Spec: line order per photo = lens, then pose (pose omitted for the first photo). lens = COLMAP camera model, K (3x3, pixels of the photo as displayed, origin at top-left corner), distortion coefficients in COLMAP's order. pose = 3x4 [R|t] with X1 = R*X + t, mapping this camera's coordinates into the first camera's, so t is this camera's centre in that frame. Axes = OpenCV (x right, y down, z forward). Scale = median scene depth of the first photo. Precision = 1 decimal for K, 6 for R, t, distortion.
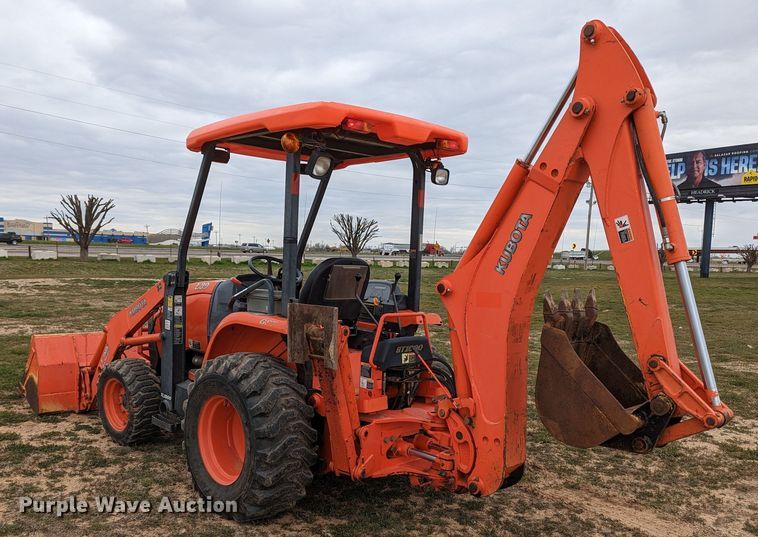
lens RADIAL K [[652.4, 0, 373.5], [0, 652.4, 318.4], [0, 0, 1]] dist [0.076798, -0.047631]
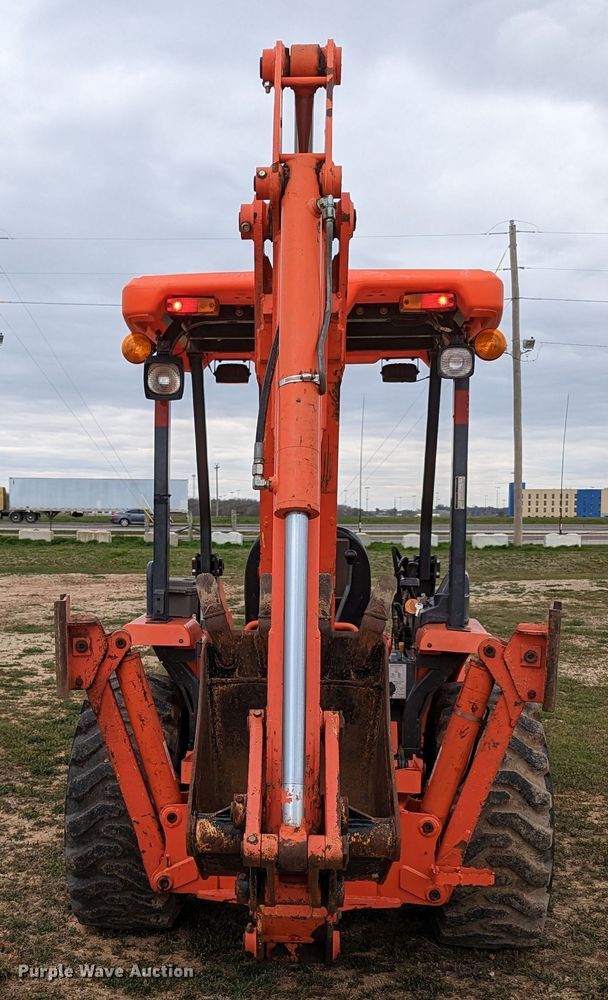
lens RADIAL K [[1183.9, 0, 211.6], [0, 1183.9, 613.6], [0, 0, 1]] dist [0.047072, 0.000000]
pose [[0.657928, 0.035692, -0.752235, 0.721744], [-0.062701, 0.998004, -0.007488, -0.002495], [0.750466, 0.052092, 0.658852, 0.270944]]
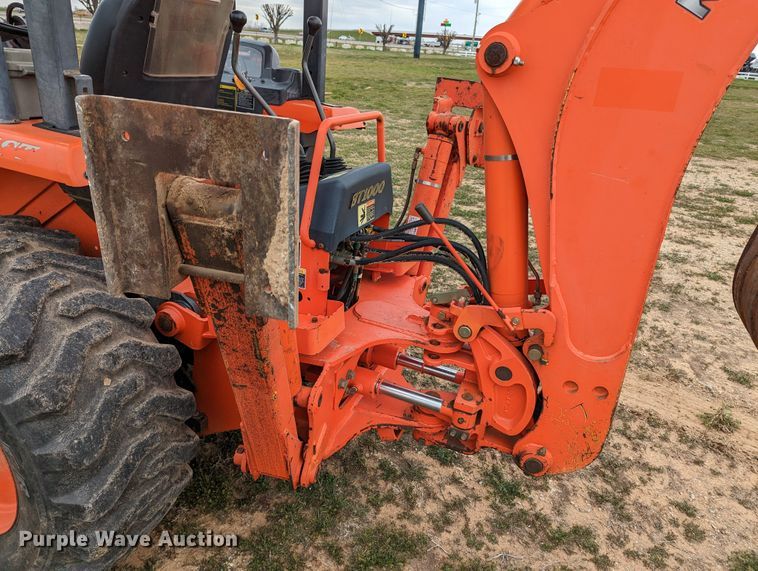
lens RADIAL K [[534.3, 0, 376.6], [0, 534.3, 294.0], [0, 0, 1]] dist [0.060971, -0.046595]
pose [[0.918182, -0.133680, 0.372923, -0.092512], [-0.005498, 0.936956, 0.349403, -0.021453], [-0.396121, -0.322866, 0.859562, 0.605938]]
